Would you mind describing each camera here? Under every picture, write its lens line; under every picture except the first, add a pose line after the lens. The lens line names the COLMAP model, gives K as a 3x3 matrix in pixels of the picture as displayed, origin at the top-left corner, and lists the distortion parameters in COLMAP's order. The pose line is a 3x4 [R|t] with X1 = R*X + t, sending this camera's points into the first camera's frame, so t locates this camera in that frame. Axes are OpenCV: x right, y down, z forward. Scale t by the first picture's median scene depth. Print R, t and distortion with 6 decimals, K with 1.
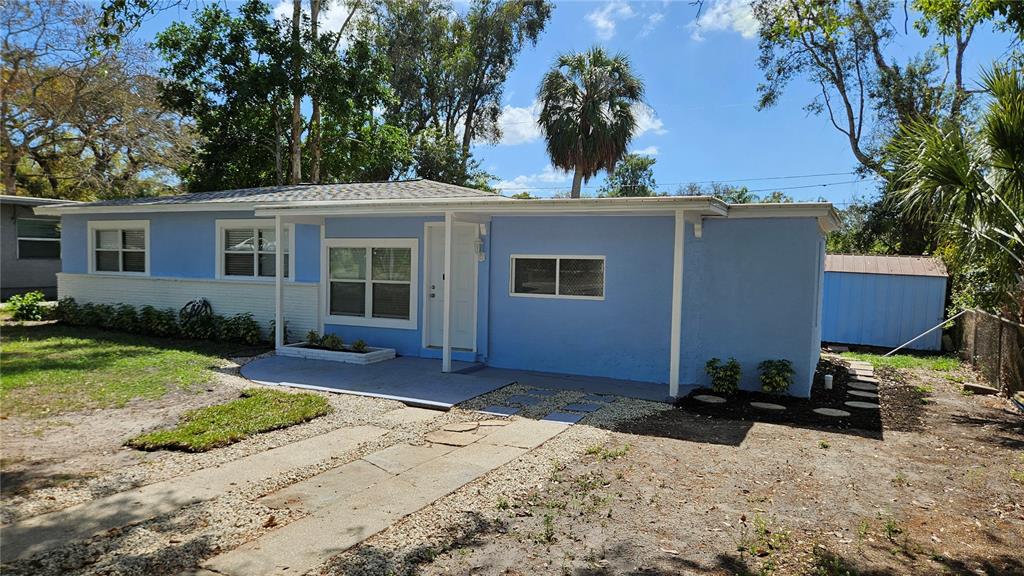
lens RADIAL K [[668.4, 0, 515.6], [0, 668.4, 291.2], [0, 0, 1]] dist [0.113458, -0.078355]
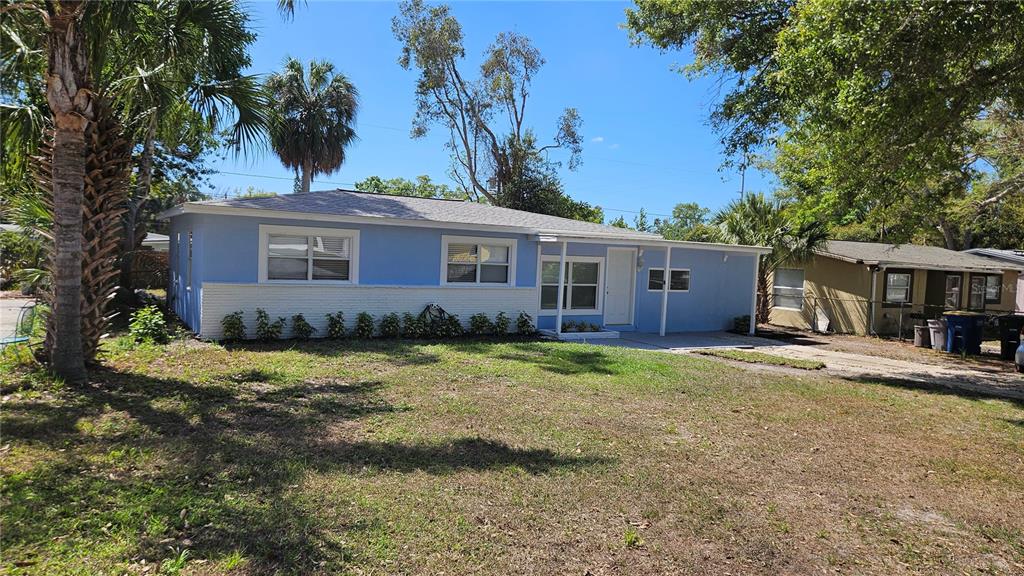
lens RADIAL K [[668.4, 0, 515.6], [0, 668.4, 291.2], [0, 0, 1]] dist [0.113458, -0.078355]
pose [[0.562411, -0.037144, 0.826023, -1.308161], [0.008087, 0.999190, 0.039424, -0.052330], [-0.826818, -0.015492, 0.562256, 0.244518]]
